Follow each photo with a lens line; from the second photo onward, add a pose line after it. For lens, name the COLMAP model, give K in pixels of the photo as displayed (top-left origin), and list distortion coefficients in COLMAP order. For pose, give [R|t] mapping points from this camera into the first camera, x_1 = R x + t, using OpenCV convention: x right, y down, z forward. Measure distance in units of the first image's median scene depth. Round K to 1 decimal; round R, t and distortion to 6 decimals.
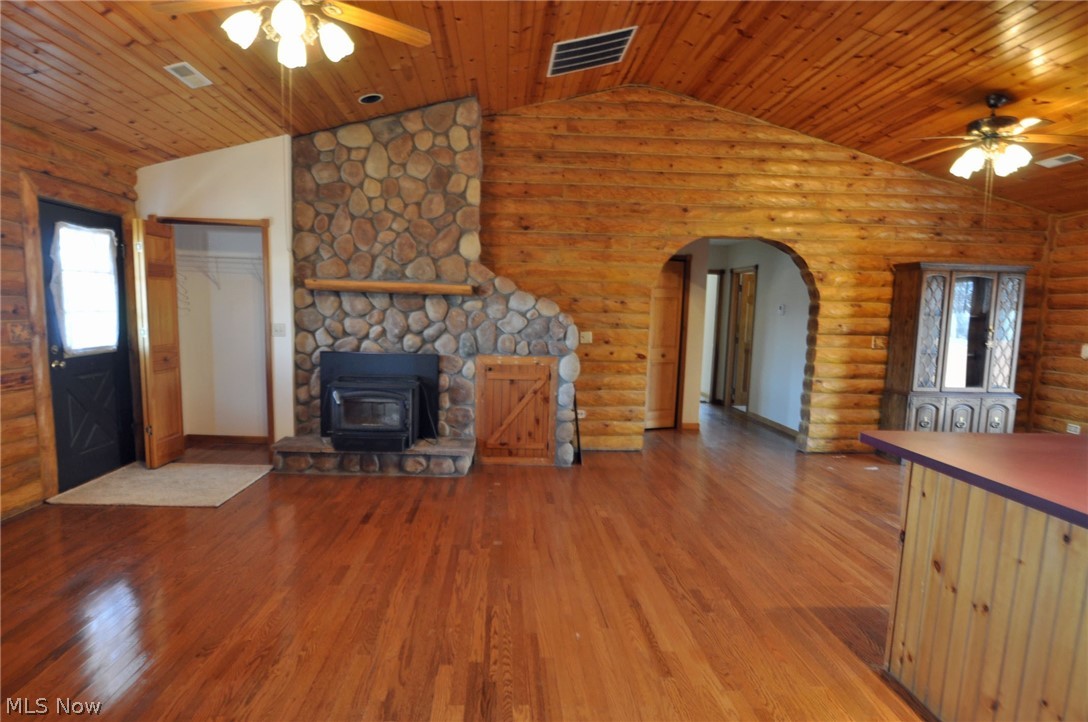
lens RADIAL K [[574.8, 0, 539.6], [0, 574.8, 368.3], [0, 0, 1]] dist [-0.011440, -0.010637]
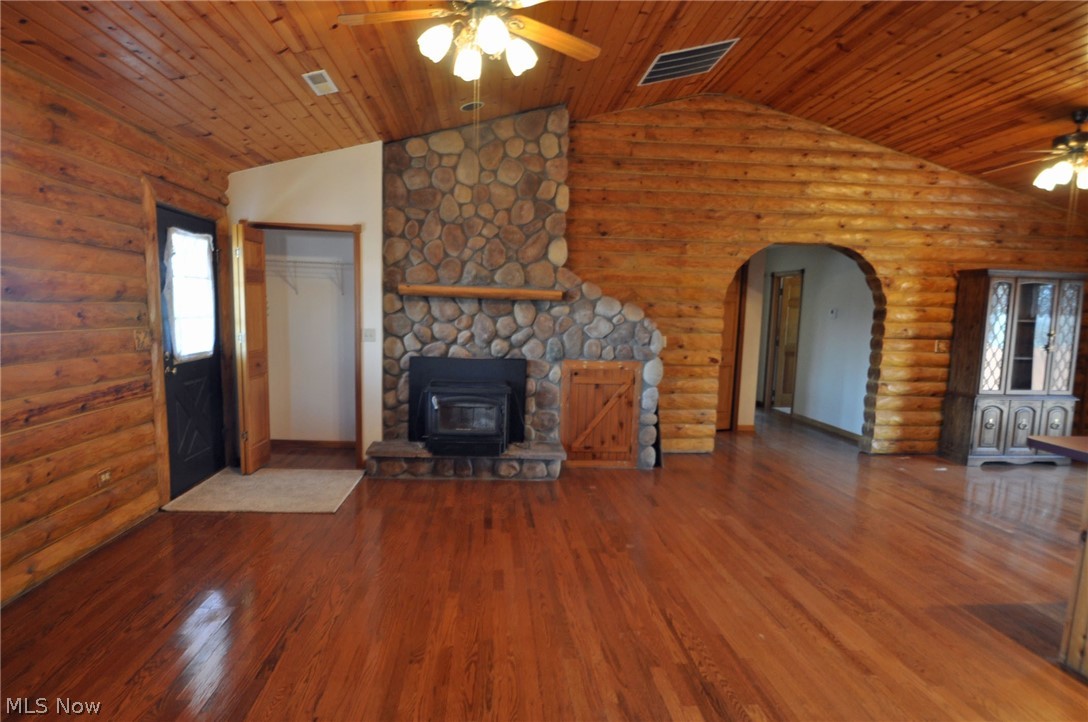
lens RADIAL K [[574.8, 0, 536.3], [0, 574.8, 368.4], [0, 0, 1]] dist [-0.011440, -0.010637]
pose [[0.999796, -0.001303, 0.020136, -0.182151], [0.001289, 0.999999, 0.000706, -0.009036], [-0.020137, -0.000680, 0.999797, -0.010715]]
